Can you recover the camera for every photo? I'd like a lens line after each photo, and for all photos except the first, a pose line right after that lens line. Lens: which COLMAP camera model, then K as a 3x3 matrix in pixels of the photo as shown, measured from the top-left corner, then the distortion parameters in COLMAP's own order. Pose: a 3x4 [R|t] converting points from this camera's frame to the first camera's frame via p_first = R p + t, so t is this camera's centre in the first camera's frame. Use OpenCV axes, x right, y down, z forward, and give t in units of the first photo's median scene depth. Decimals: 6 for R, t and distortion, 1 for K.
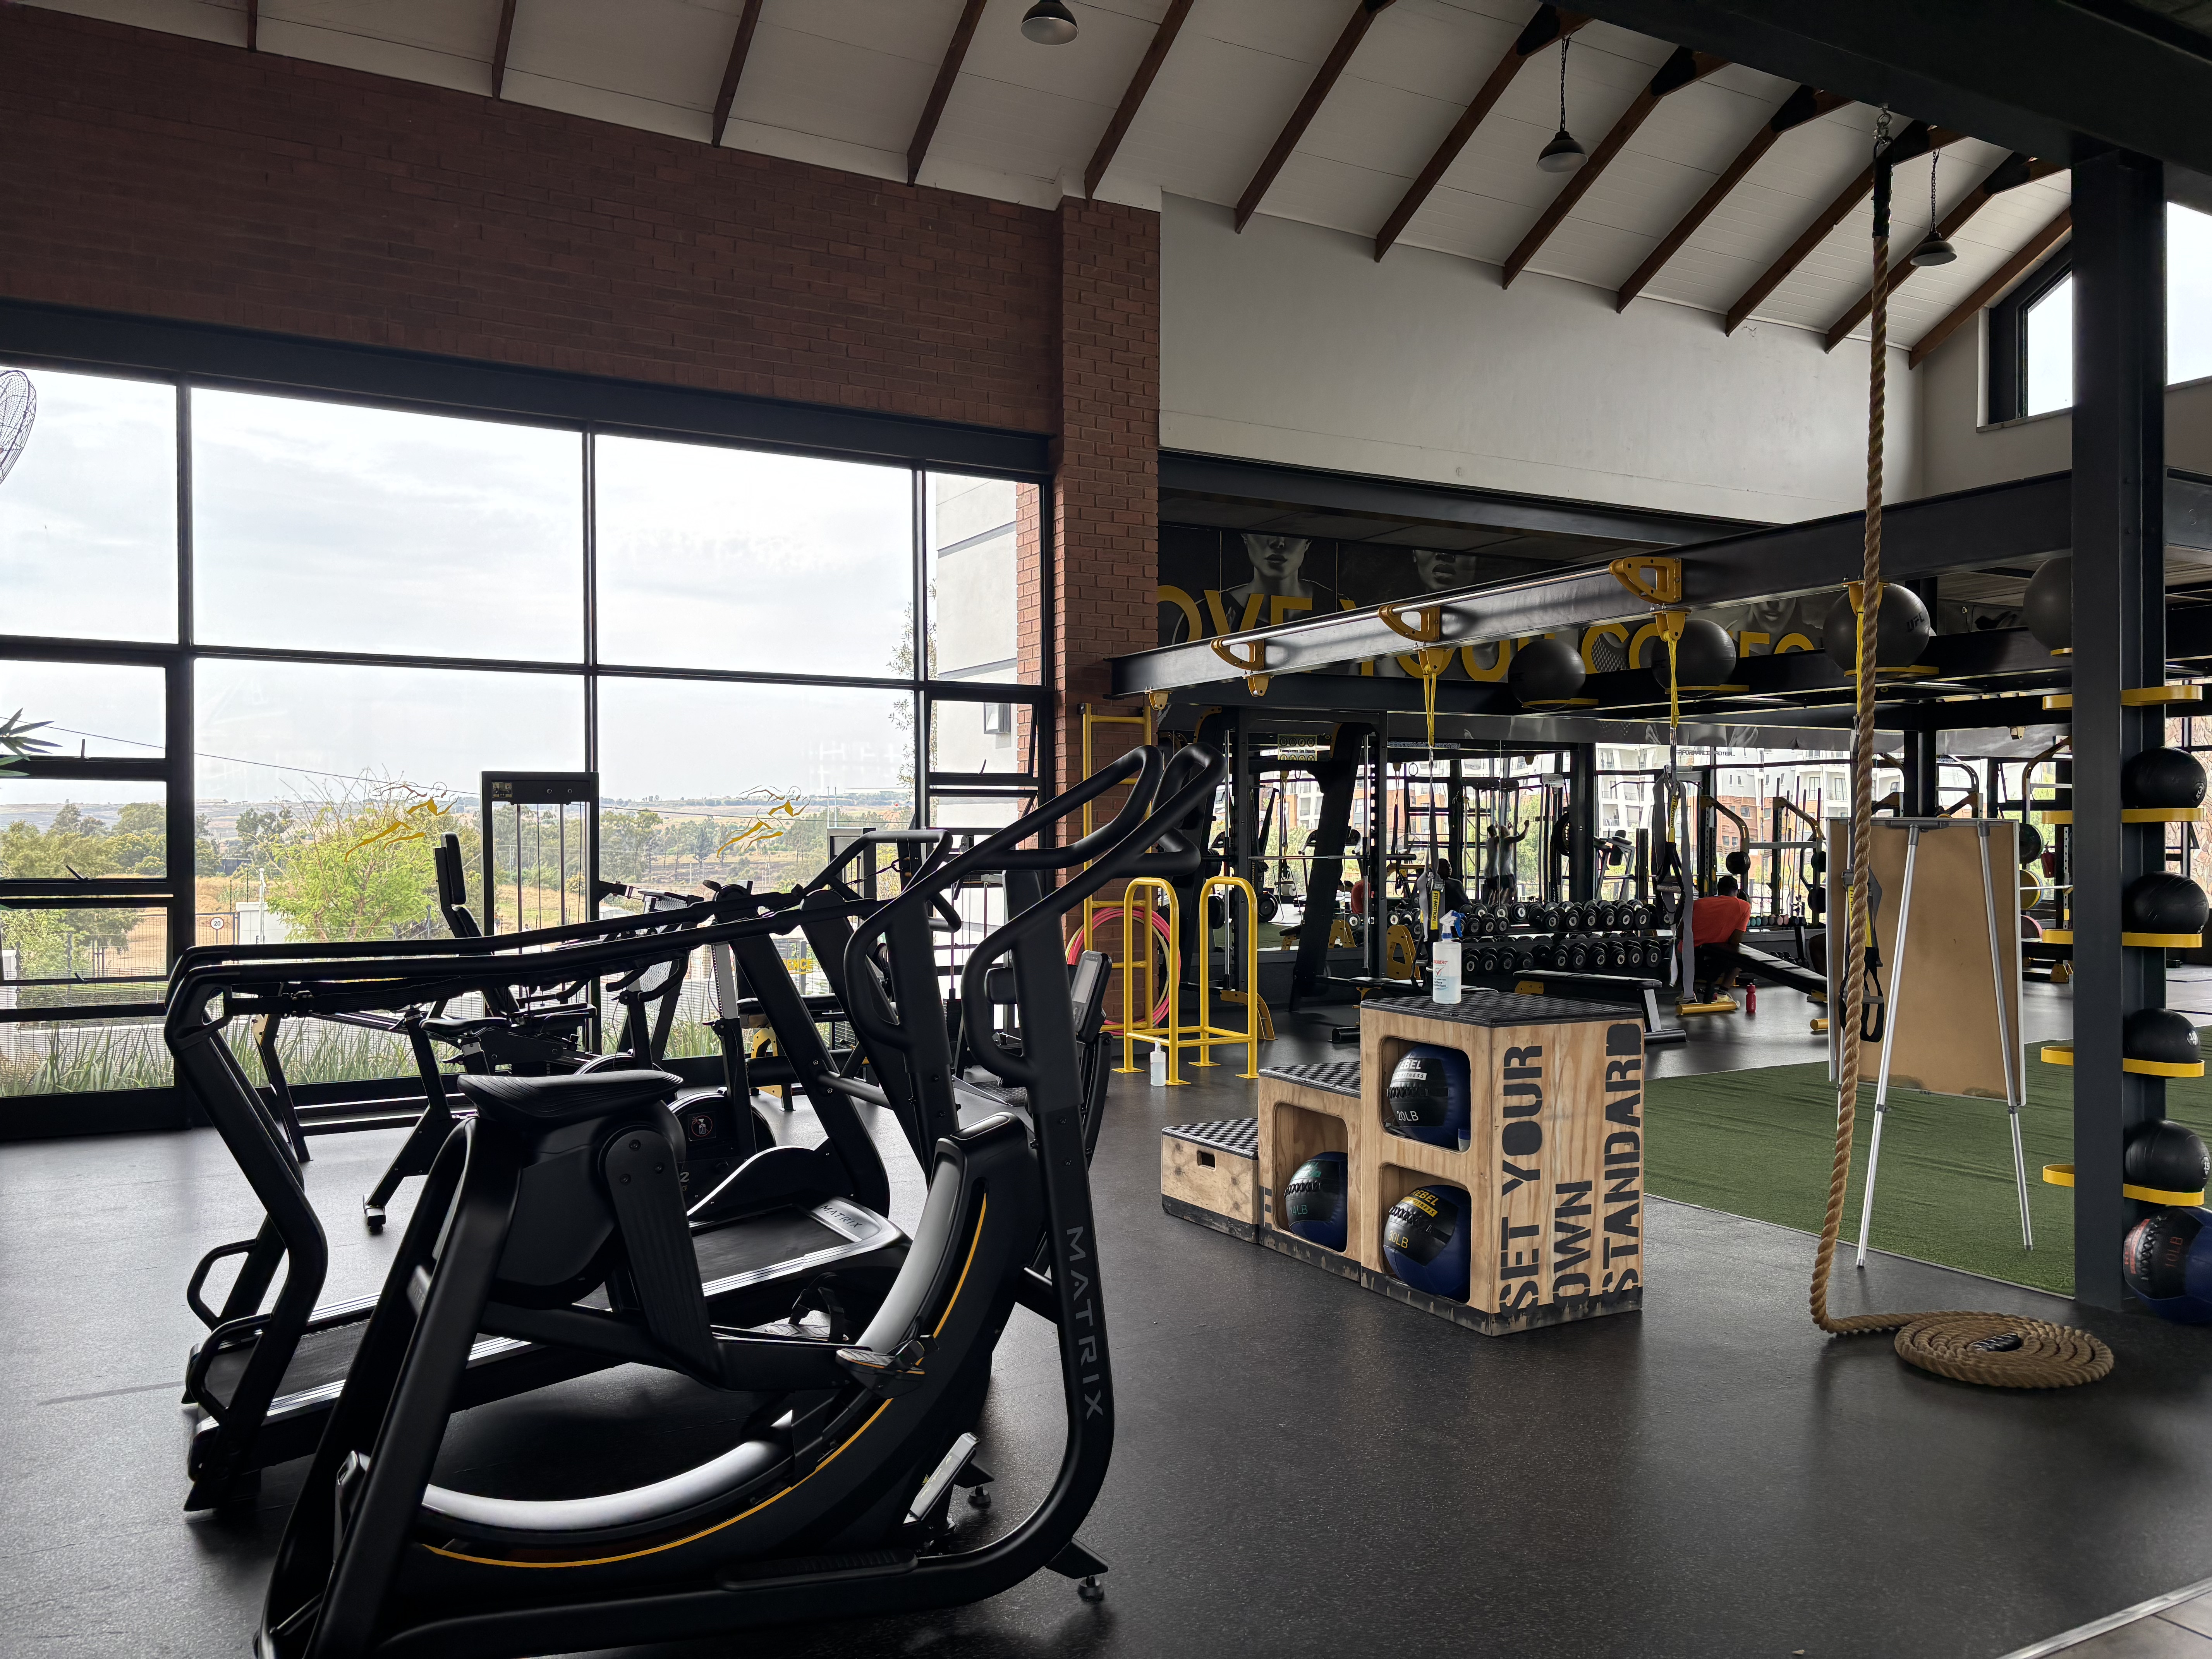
lens RADIAL K [[1663.8, 0, 1109.1], [0, 1663.8, 849.2], [0, 0, 1]] dist [0.048495, -0.059982]
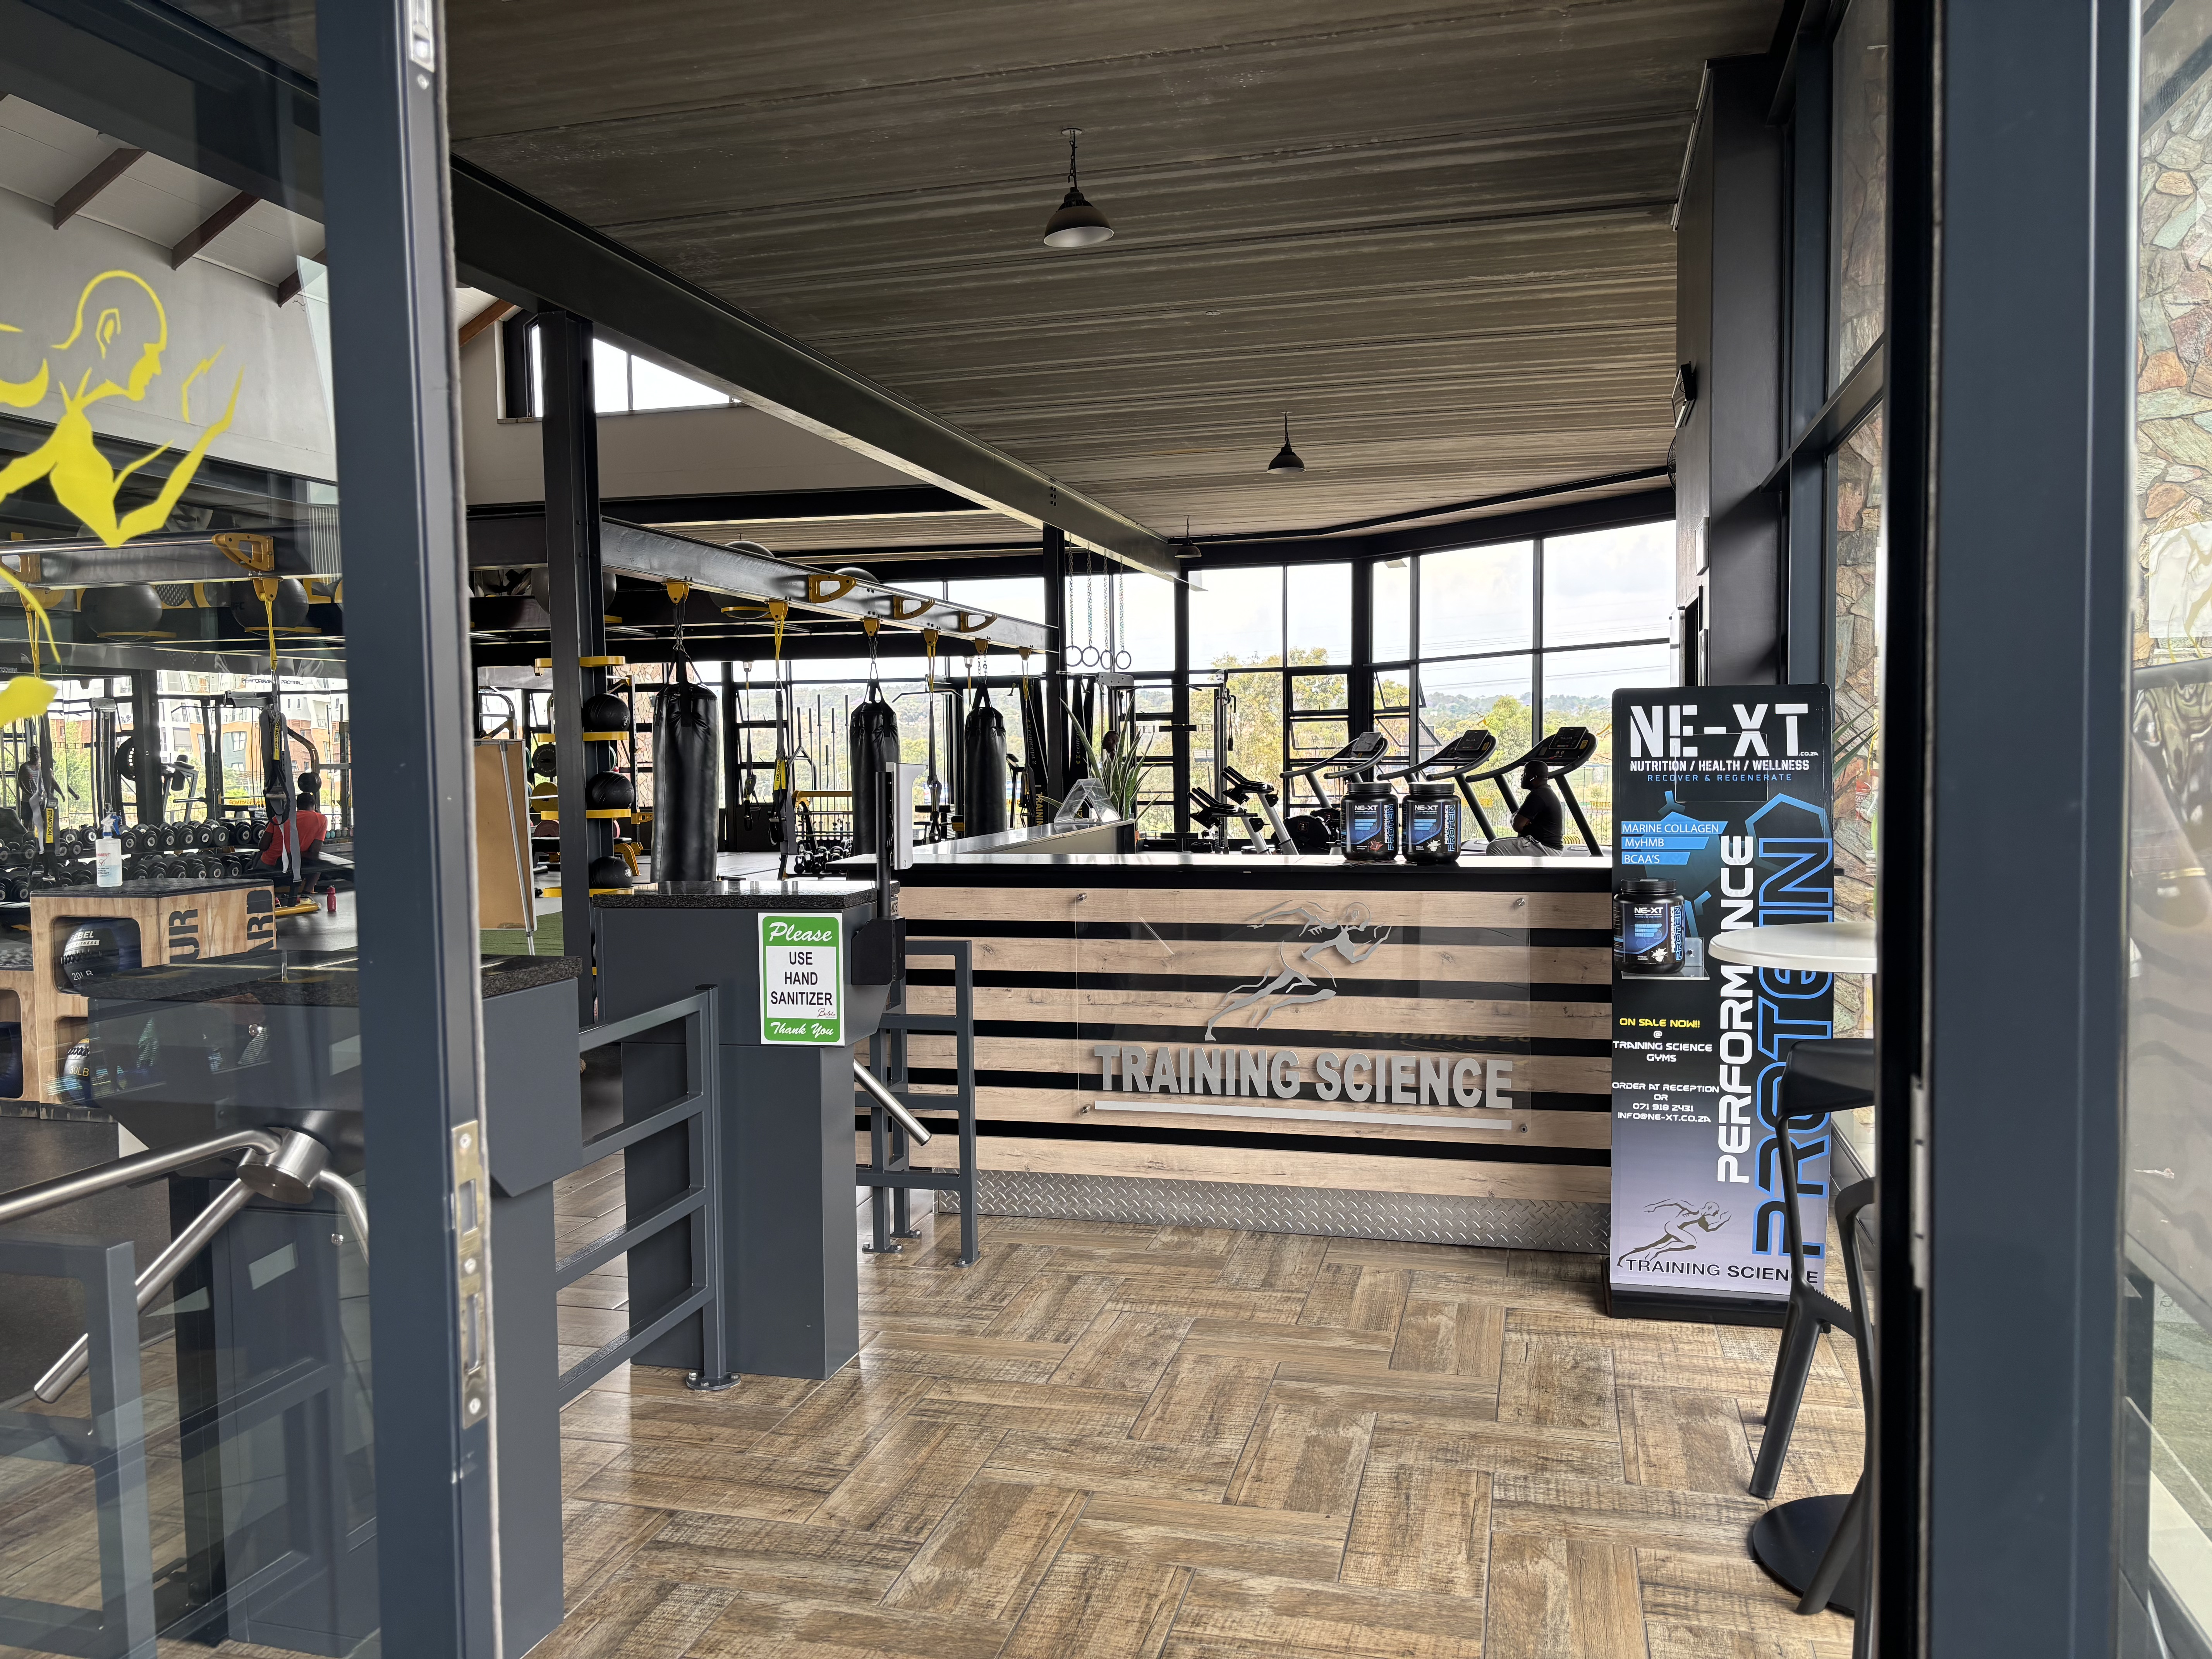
lens RADIAL K [[1663.8, 0, 1099.3], [0, 1663.8, 833.0], [0, 0, 1]] dist [0.048495, -0.059982]
pose [[0.690340, -0.048132, 0.721883, -0.149167], [0.022453, 0.998729, 0.045119, 0.007741], [-0.723137, -0.014939, 0.690543, -0.323466]]
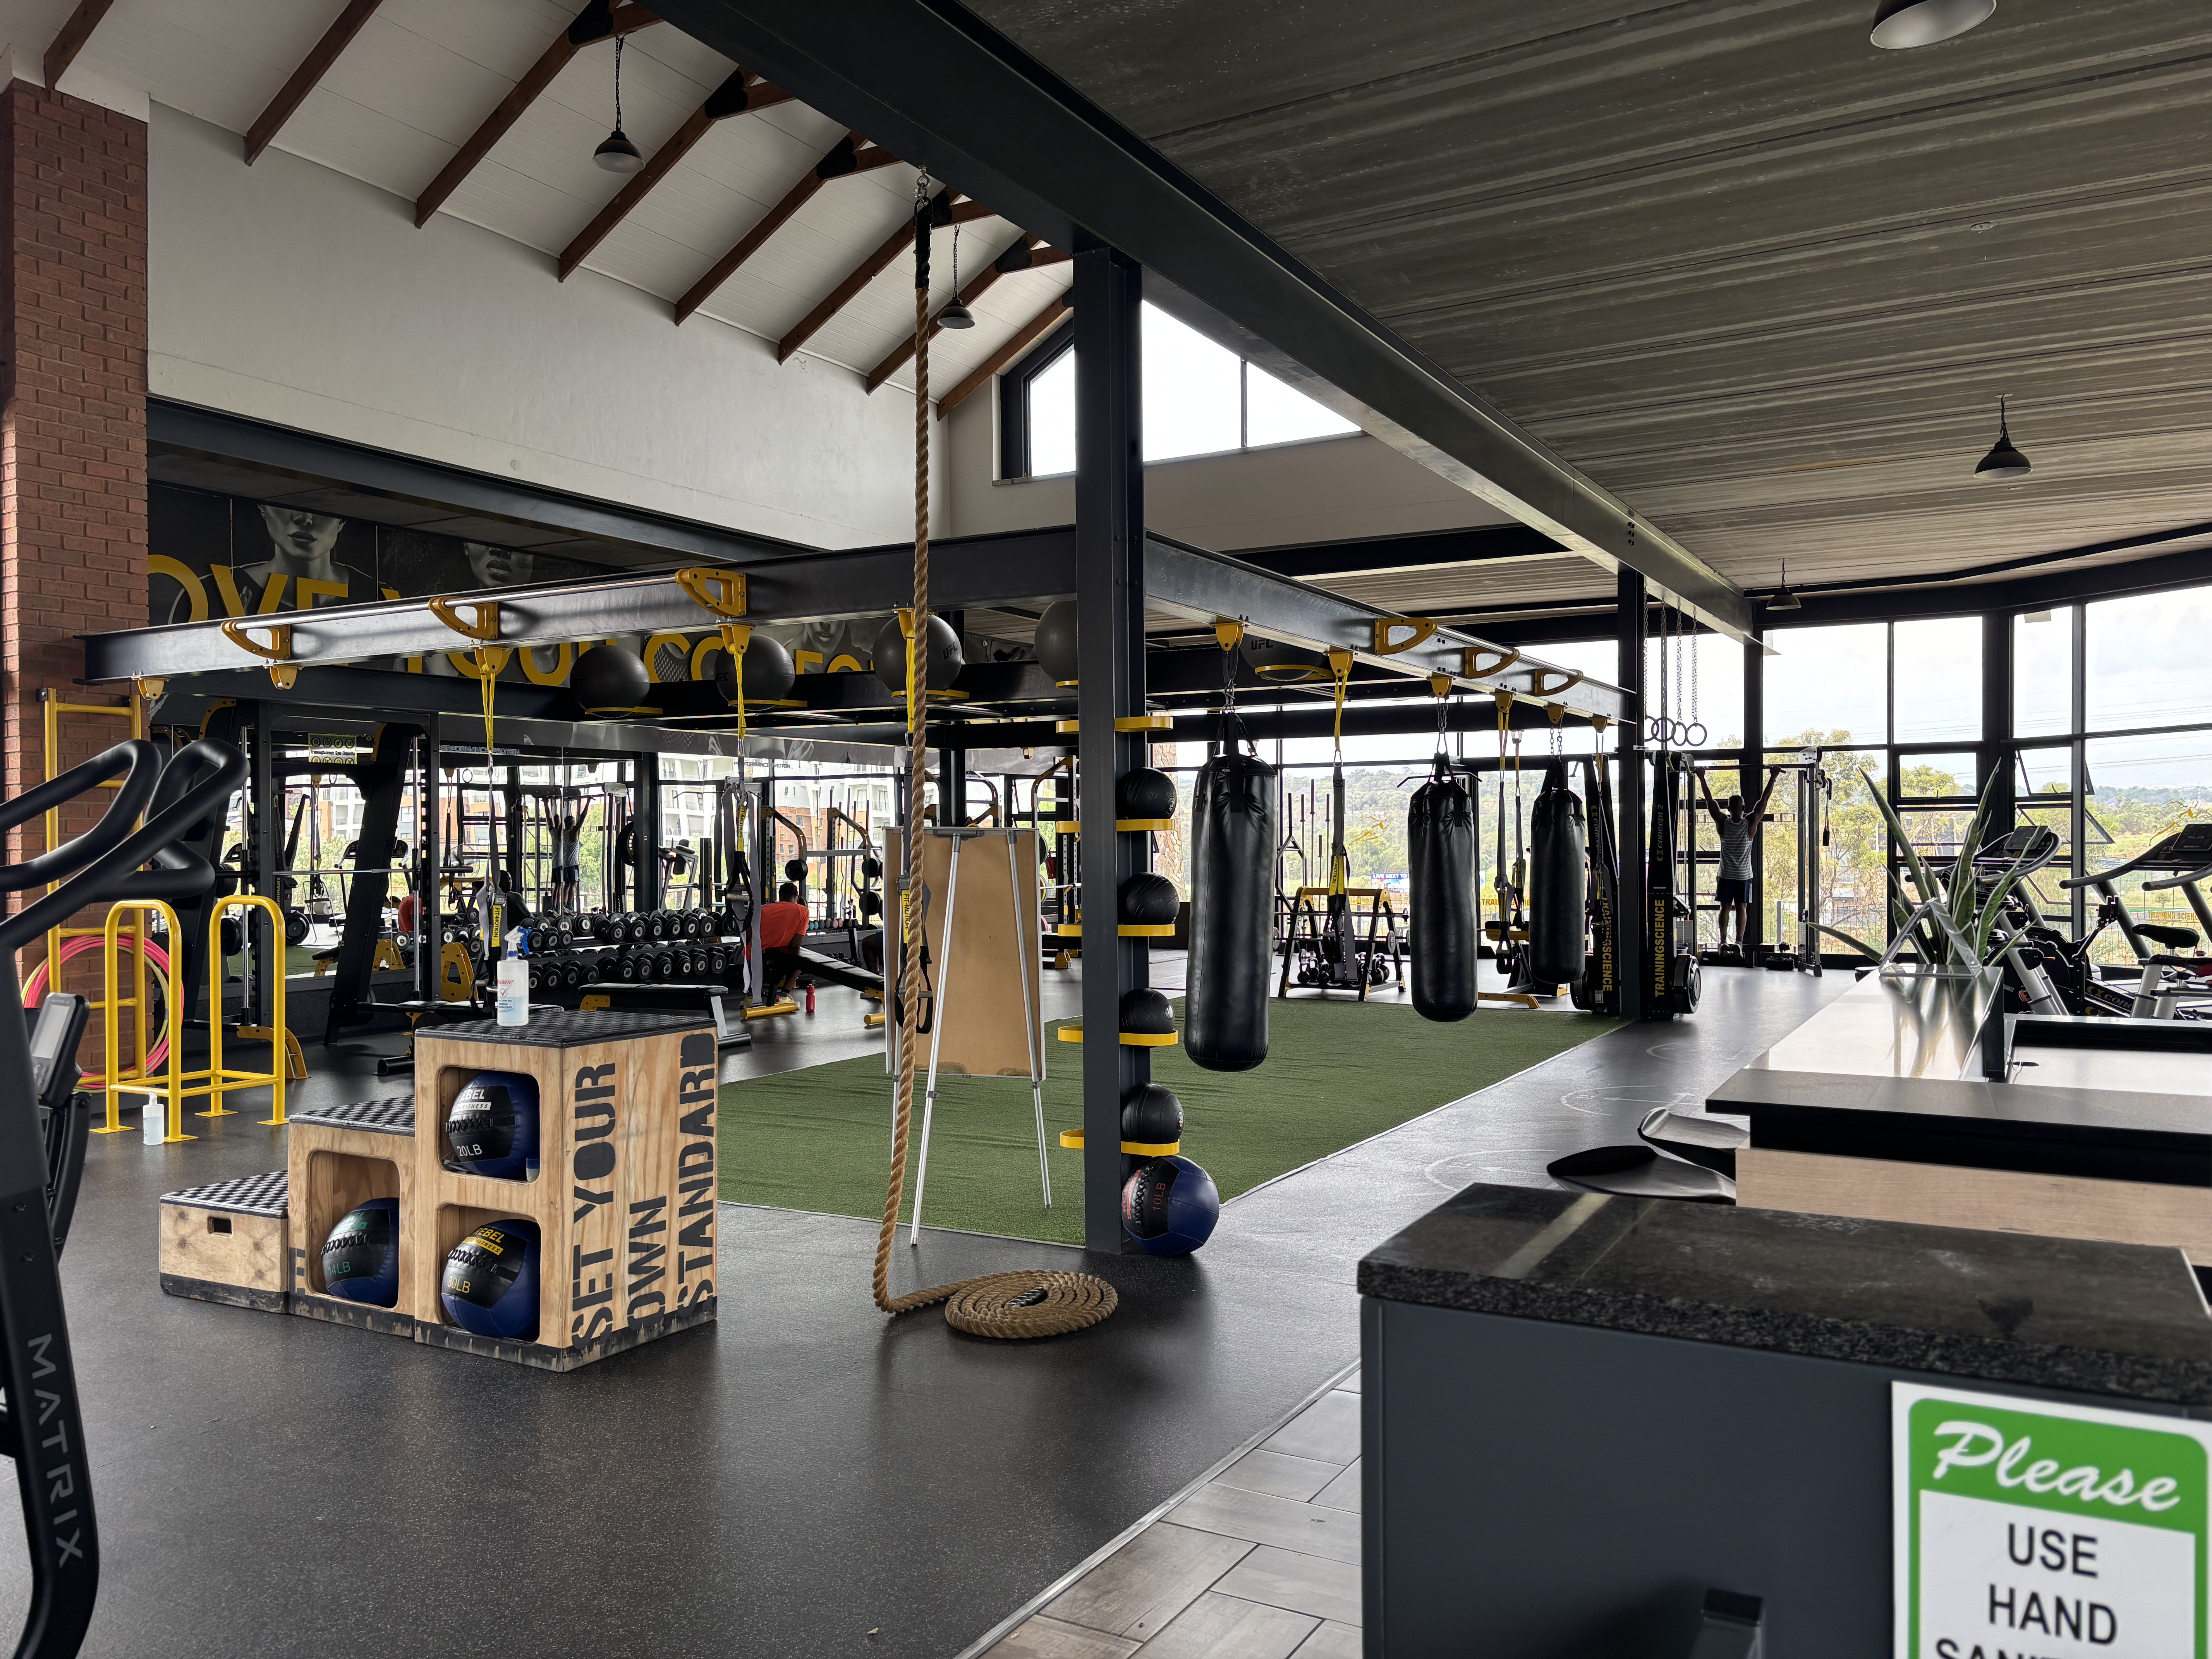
lens RADIAL K [[1663.8, 0, 1115.9], [0, 1663.8, 847.9], [0, 0, 1]] dist [0.048495, -0.059982]
pose [[0.851822, -0.007464, 0.523777, -0.000276], [0.010774, 0.999937, -0.003273, -0.000446], [-0.523720, 0.008431, 0.851849, 0.014424]]
